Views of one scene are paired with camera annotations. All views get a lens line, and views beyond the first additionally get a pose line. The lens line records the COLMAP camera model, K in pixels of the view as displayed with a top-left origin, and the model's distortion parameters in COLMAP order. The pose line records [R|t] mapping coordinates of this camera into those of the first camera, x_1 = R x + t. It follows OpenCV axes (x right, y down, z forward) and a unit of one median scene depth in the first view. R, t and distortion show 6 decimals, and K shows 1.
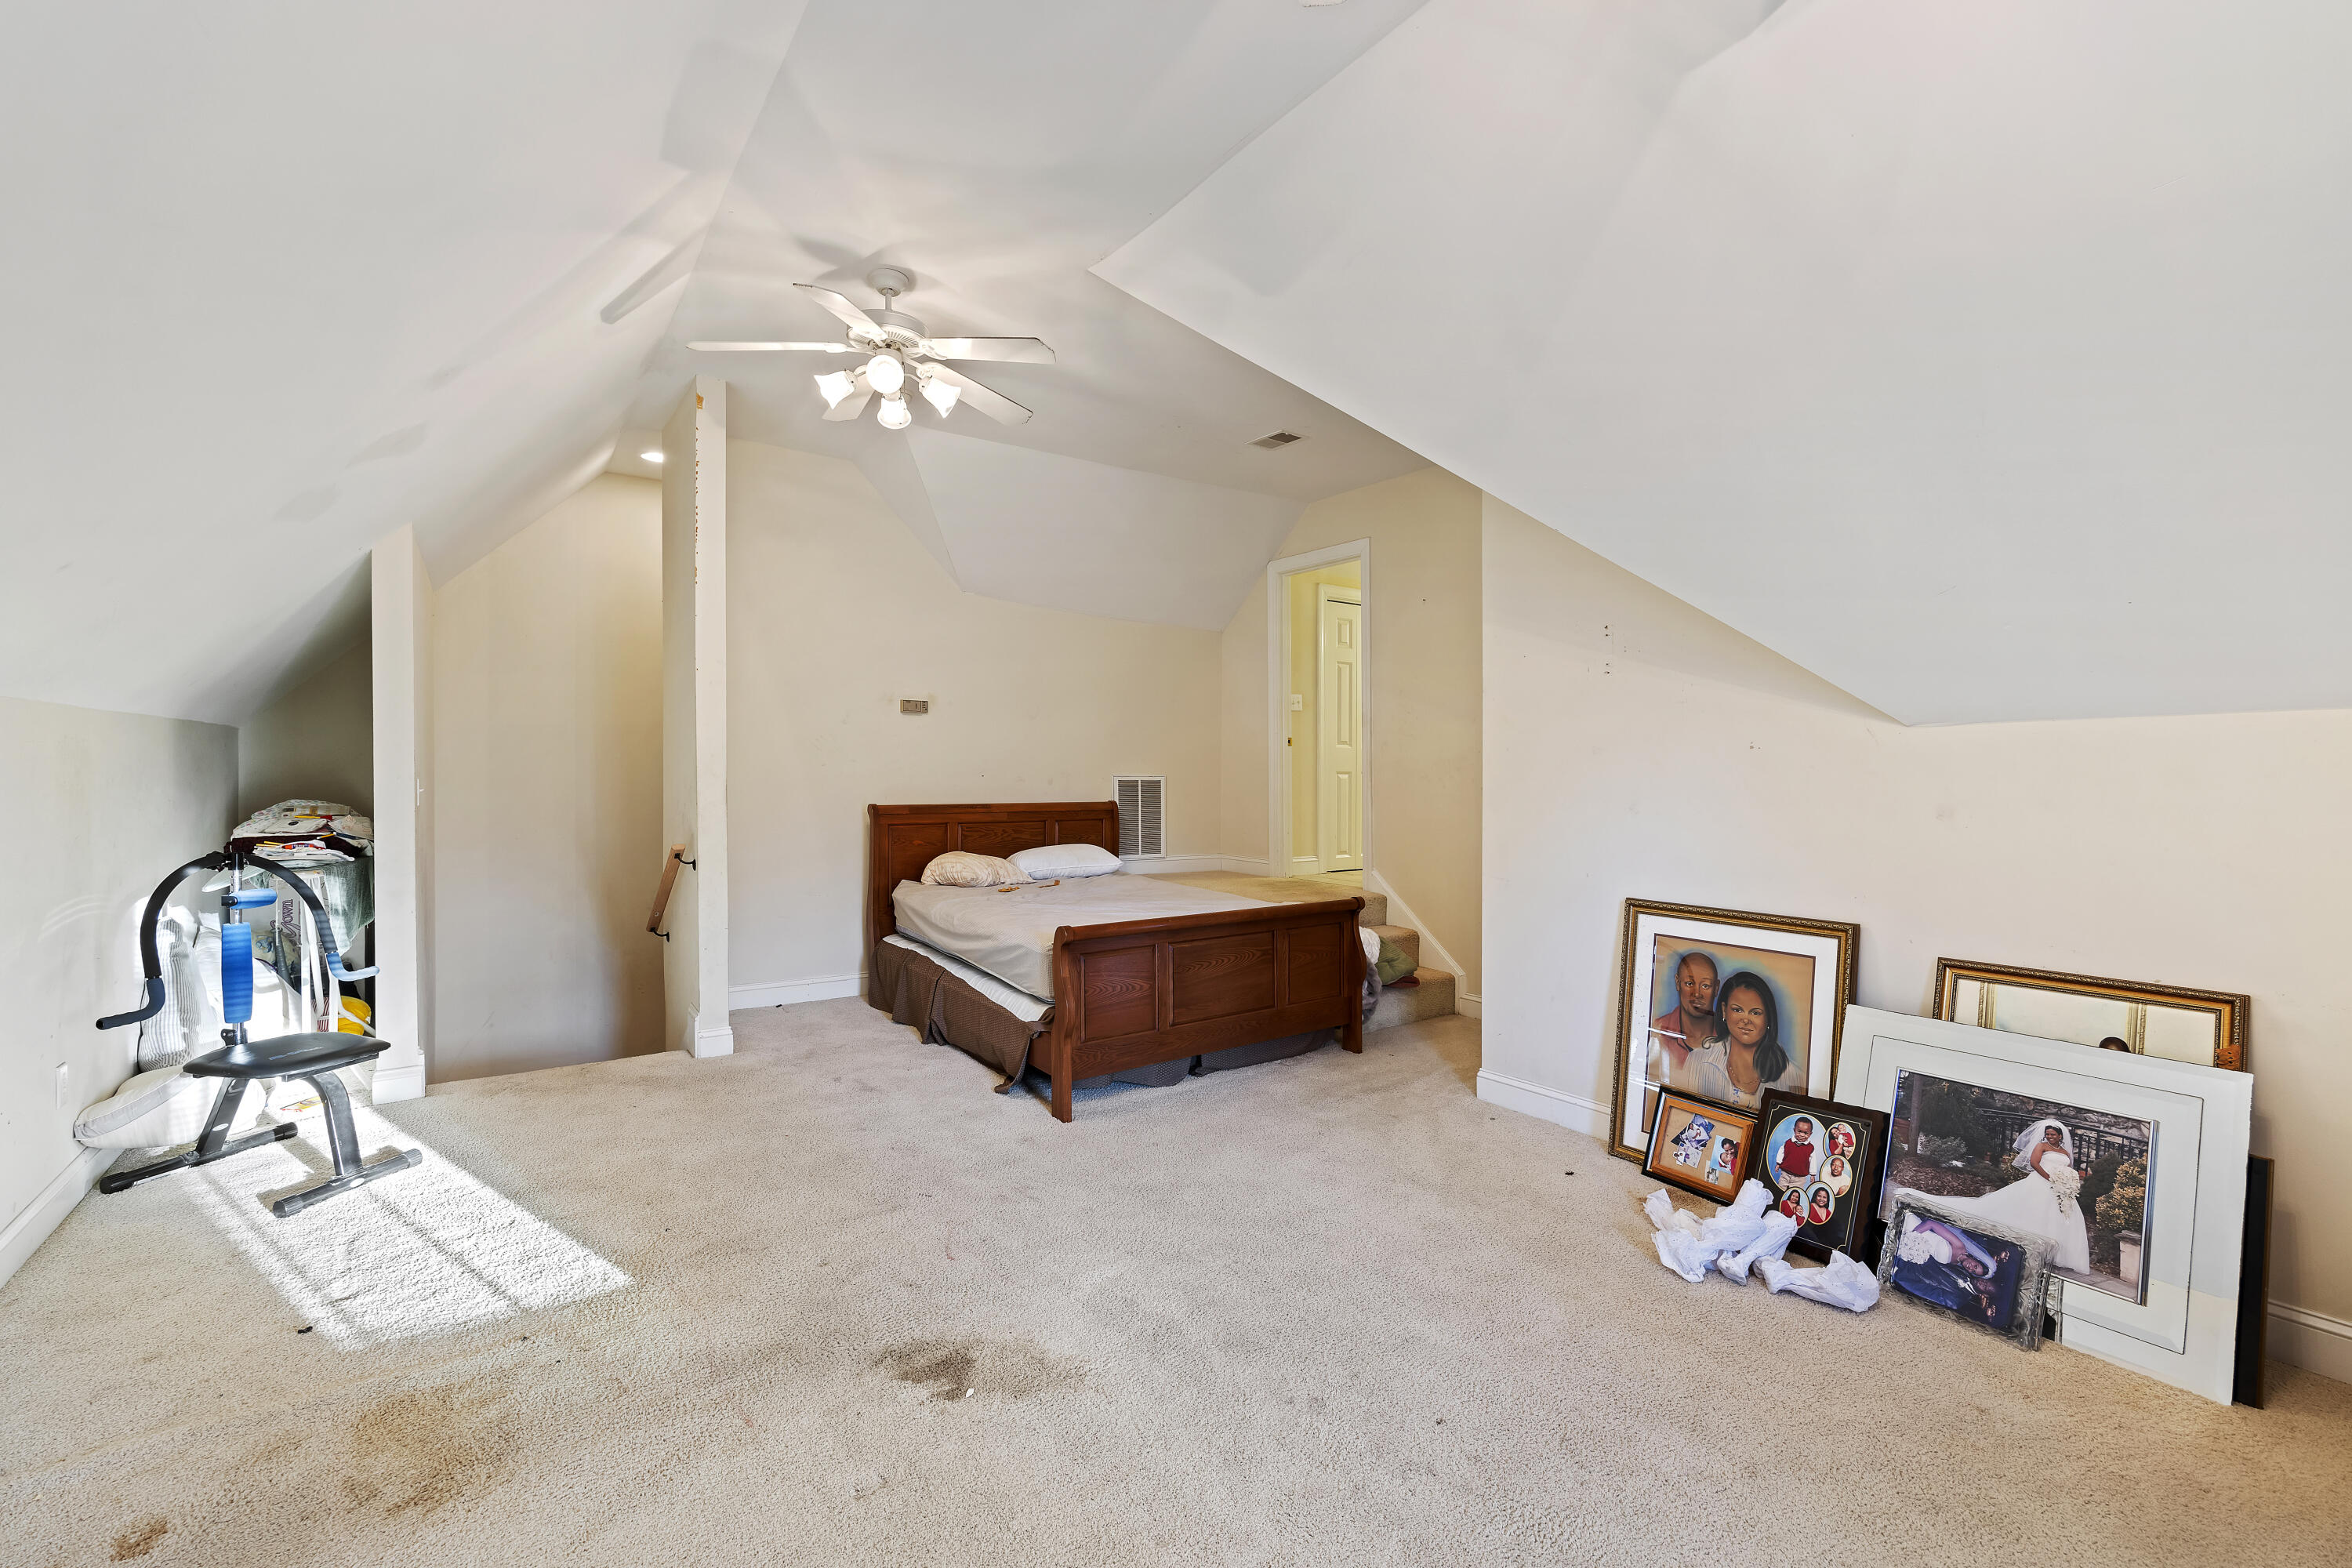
lens RADIAL K [[988.0, 0, 1174.8], [0, 988.0, 778.9], [0, 0, 1]] dist [-0.002957, 0.000090]
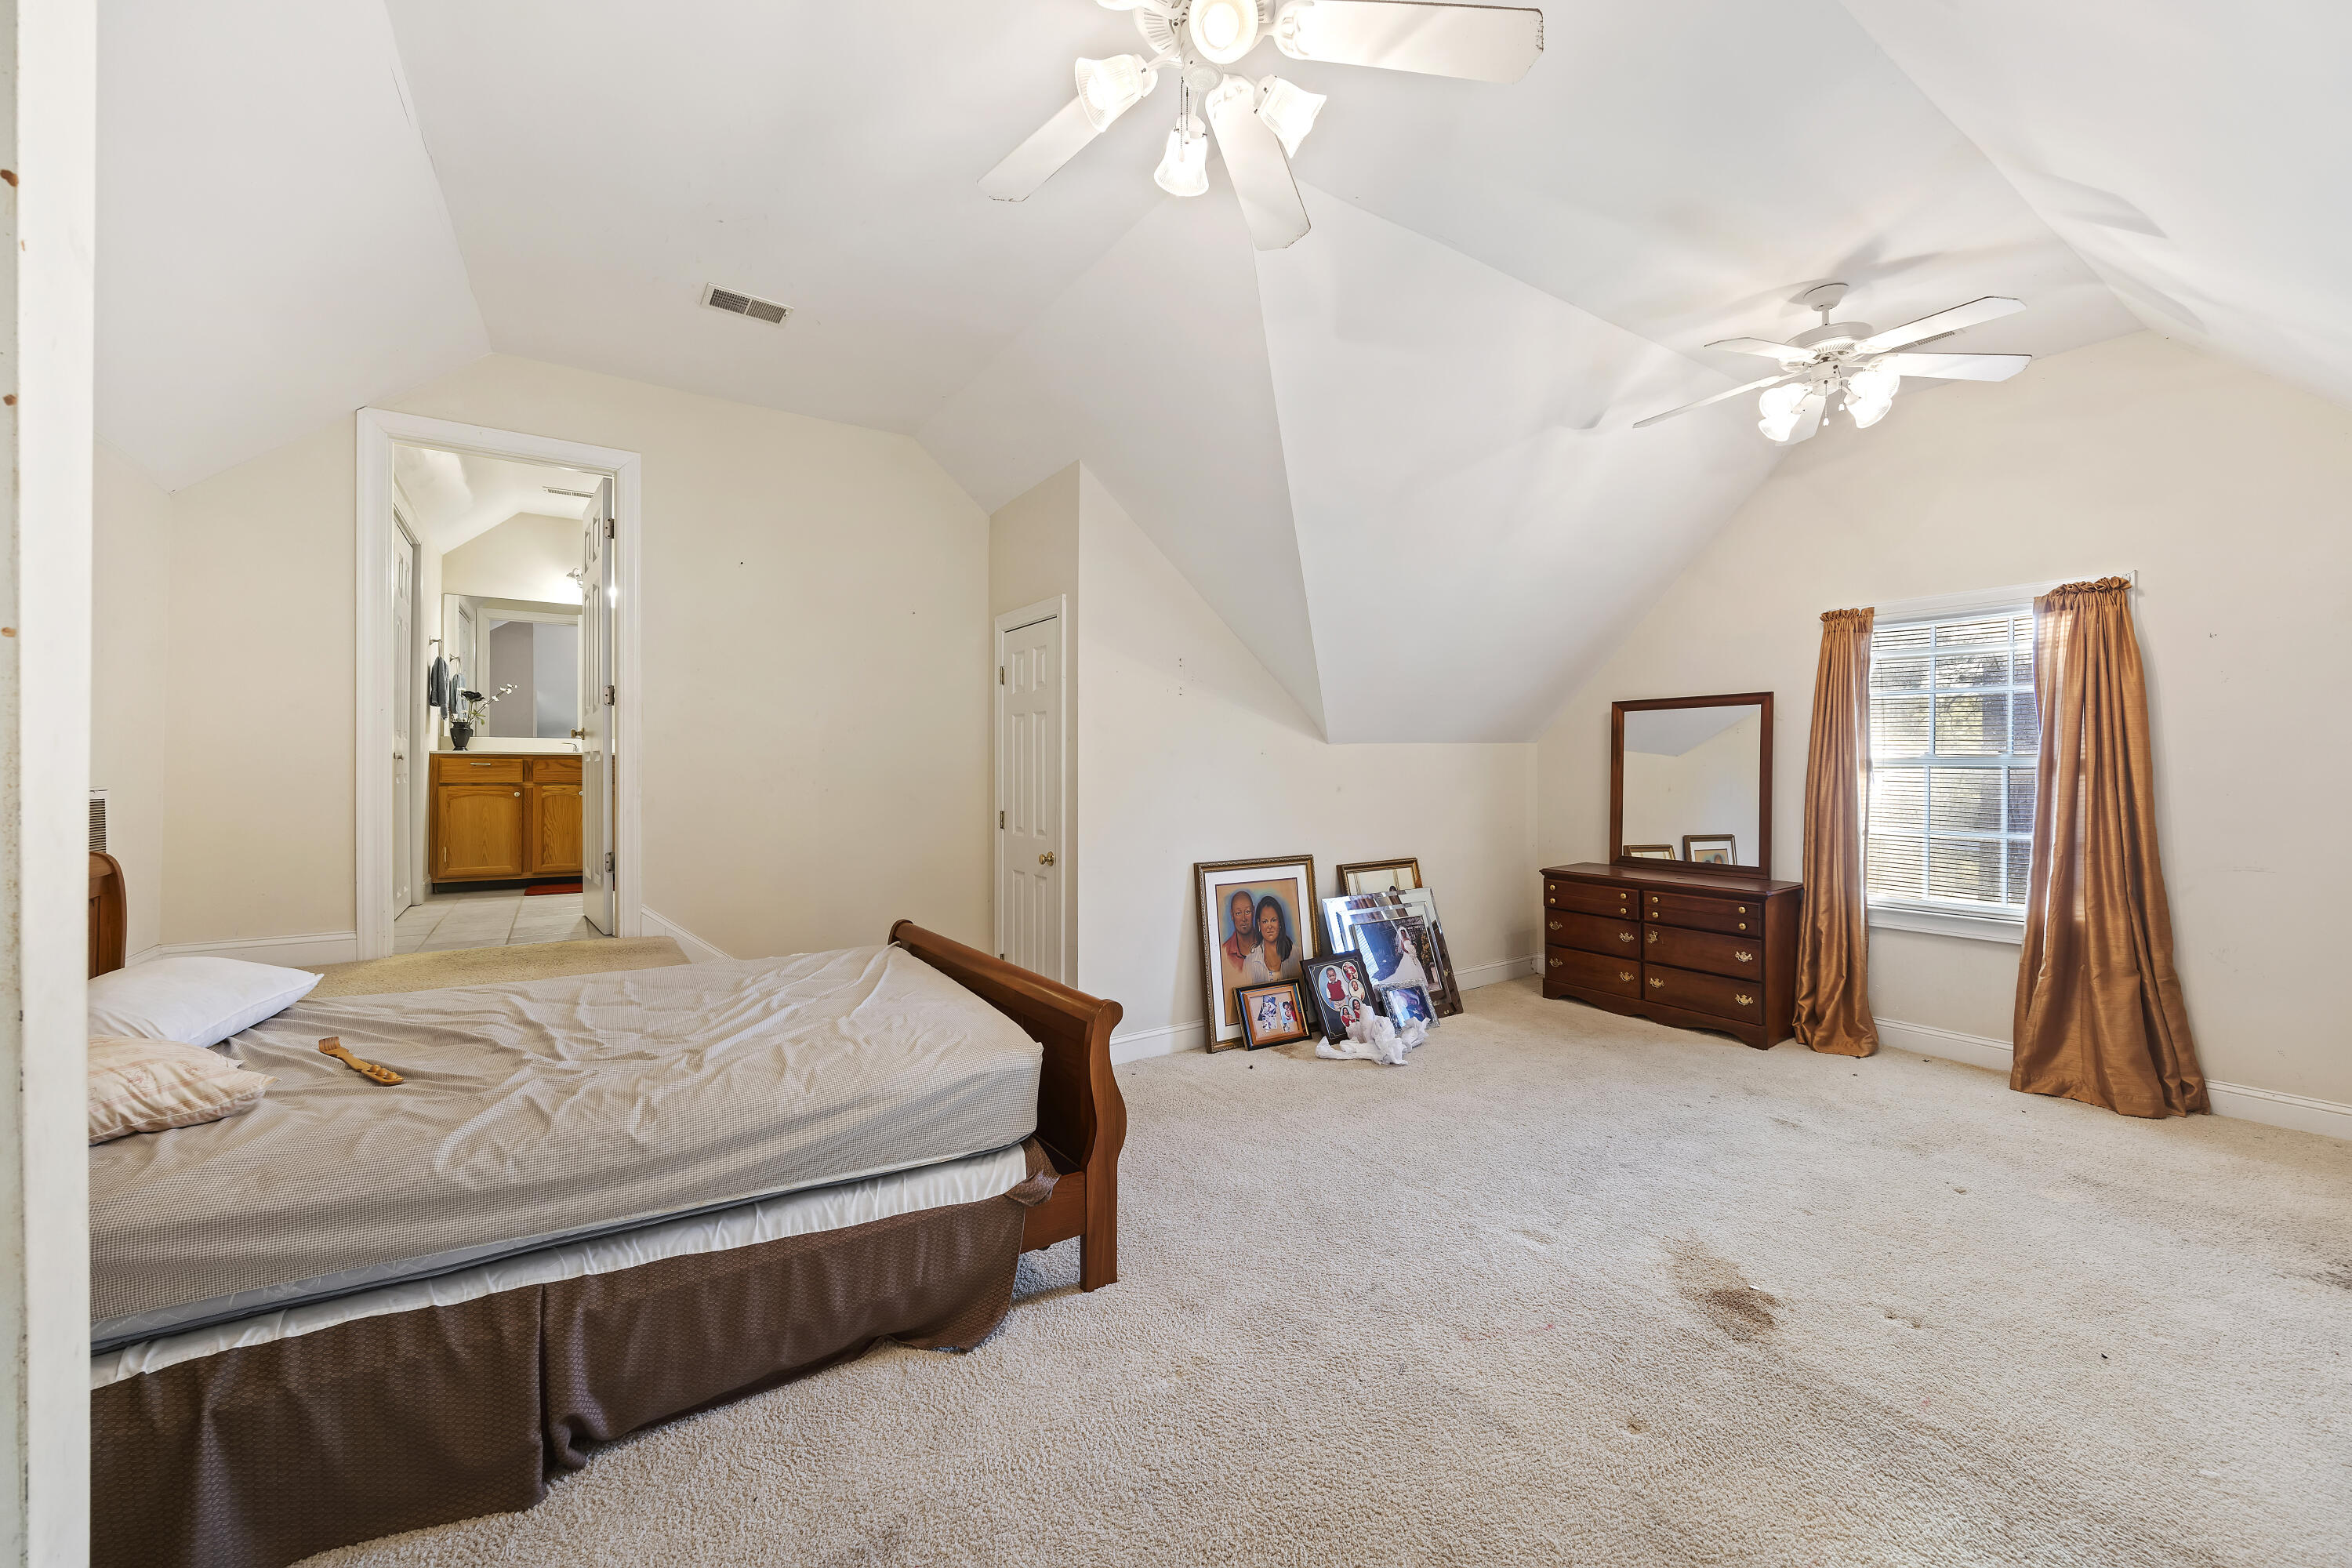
lens RADIAL K [[917.6, 0, 1178.1], [0, 917.6, 767.4], [0, 0, 1]] dist [0.001312, 0.000144]
pose [[0.022655, -0.000125, 0.999743, -0.875134], [0.015543, 0.999879, -0.000228, -0.011647], [-0.999623, 0.015544, 0.022654, 1.089212]]
